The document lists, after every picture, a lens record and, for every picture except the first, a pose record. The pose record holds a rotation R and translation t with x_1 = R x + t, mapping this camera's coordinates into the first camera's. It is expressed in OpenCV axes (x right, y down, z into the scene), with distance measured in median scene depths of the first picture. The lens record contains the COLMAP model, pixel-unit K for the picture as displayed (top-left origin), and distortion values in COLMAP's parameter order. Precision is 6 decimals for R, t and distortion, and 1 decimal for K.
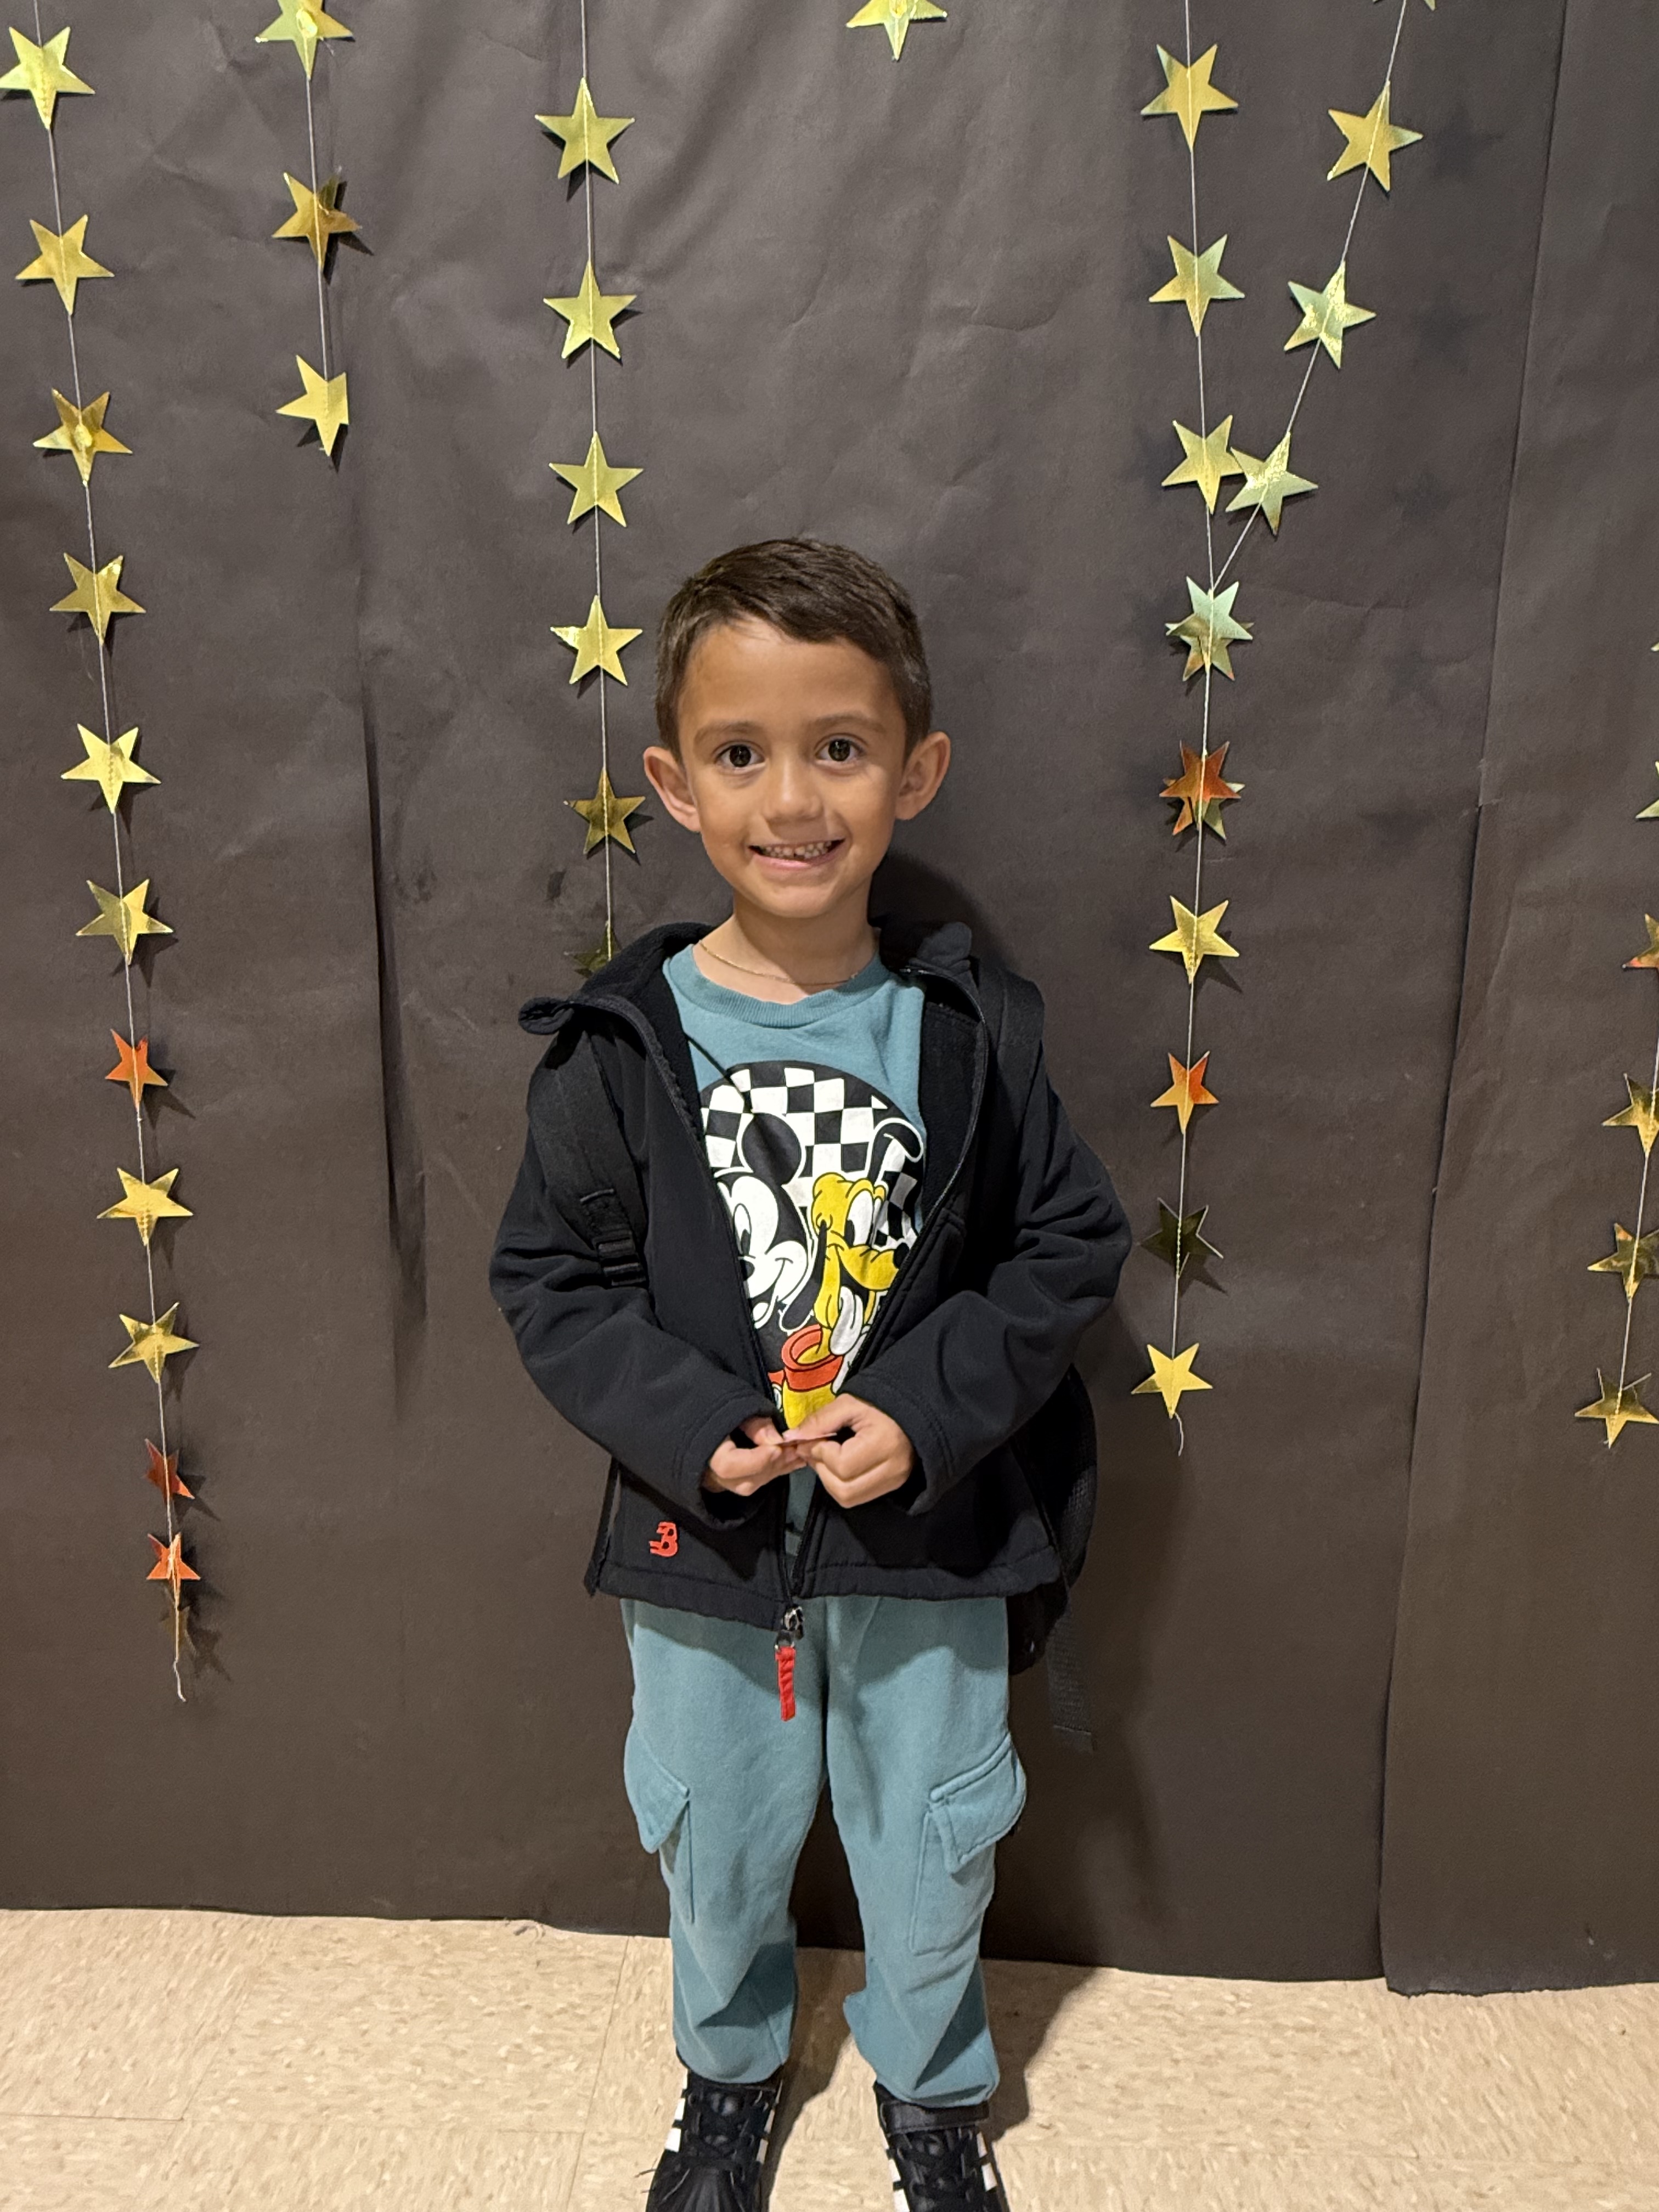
lens RADIAL K [[1275.7, 0, 824.1], [0, 1275.7, 1091.4], [0, 0, 1]] dist [0.003259, -0.002646]
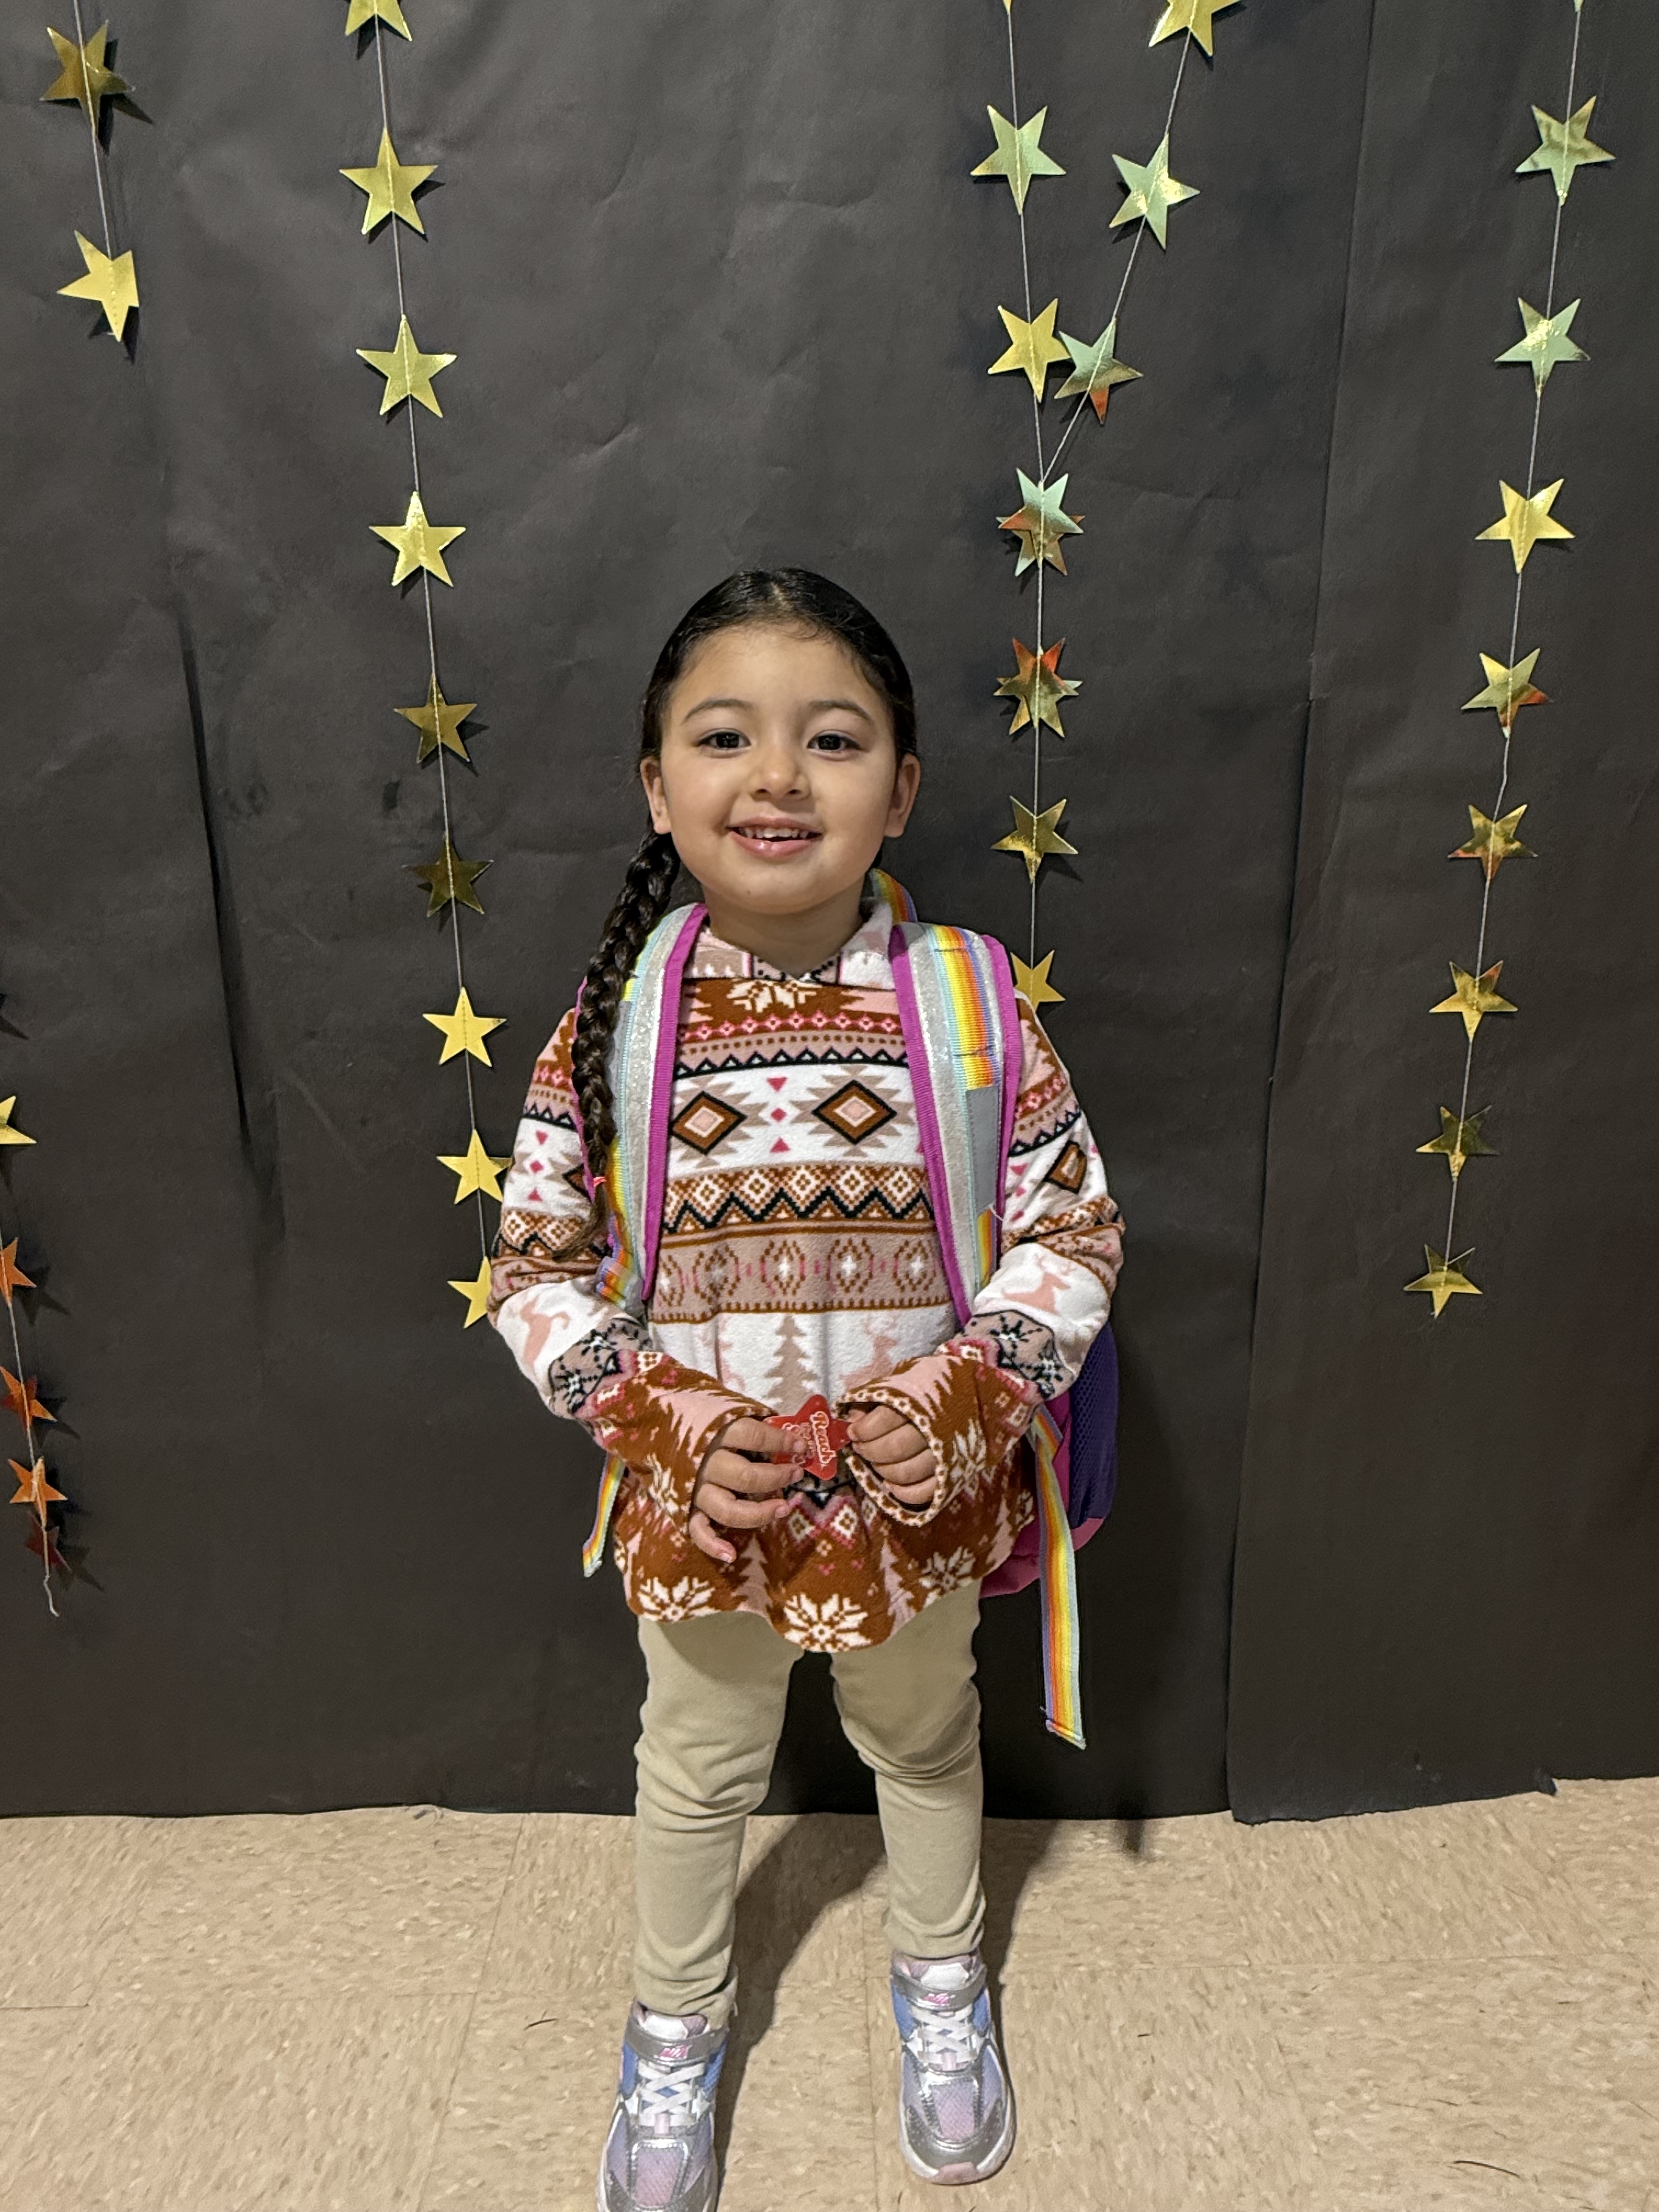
lens RADIAL K [[1275.7, 0, 824.1], [0, 1275.7, 1091.4], [0, 0, 1]] dist [0.003259, -0.002646]
pose [[0.998380, -0.029658, 0.048560, 0.067490], [0.025948, 0.996820, 0.075341, -0.000391], [-0.050640, -0.073958, 0.995975, -0.011748]]
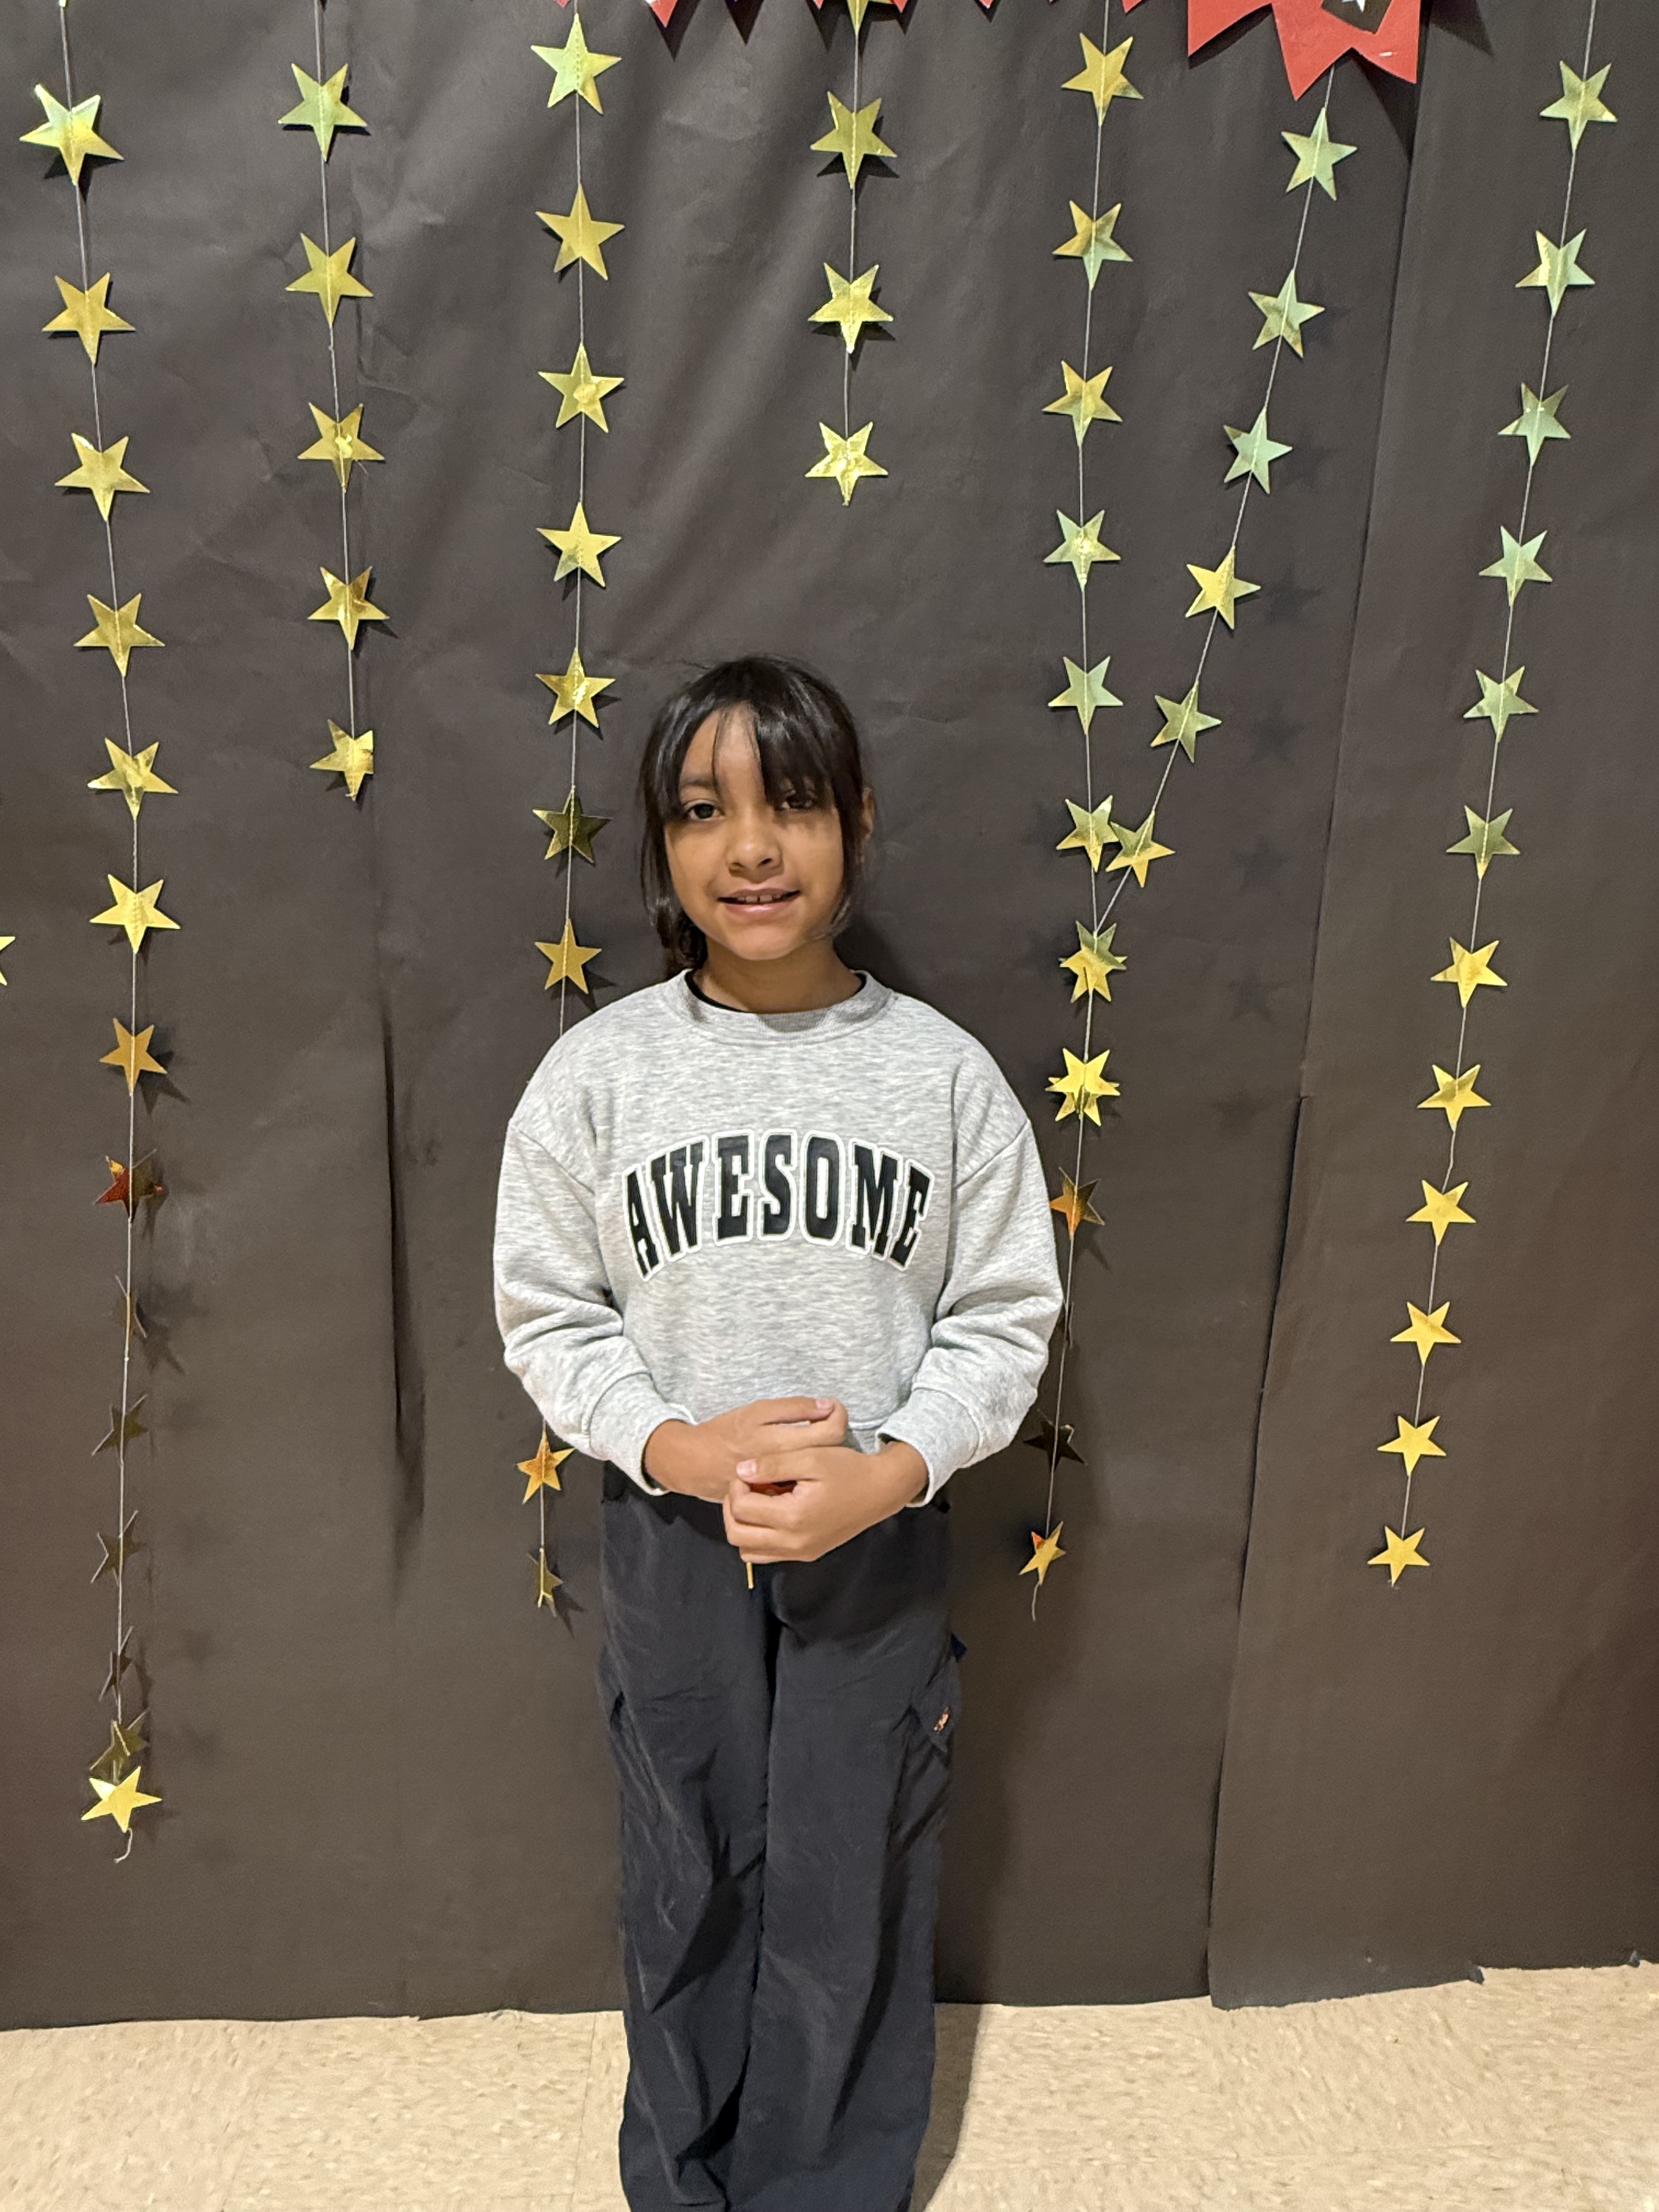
lens RADIAL K [[1278.3, 0, 829.1], [0, 1278.3, 1096.7], [0, 0, 1]] dist [0.002154, -0.001749]
pose [[0.994516, 0.003315, 0.104530, -0.074896], [-0.005910, 0.999682, 0.024523, -0.242501], [-0.104416, -0.025006, 0.994219, -0.193048]]
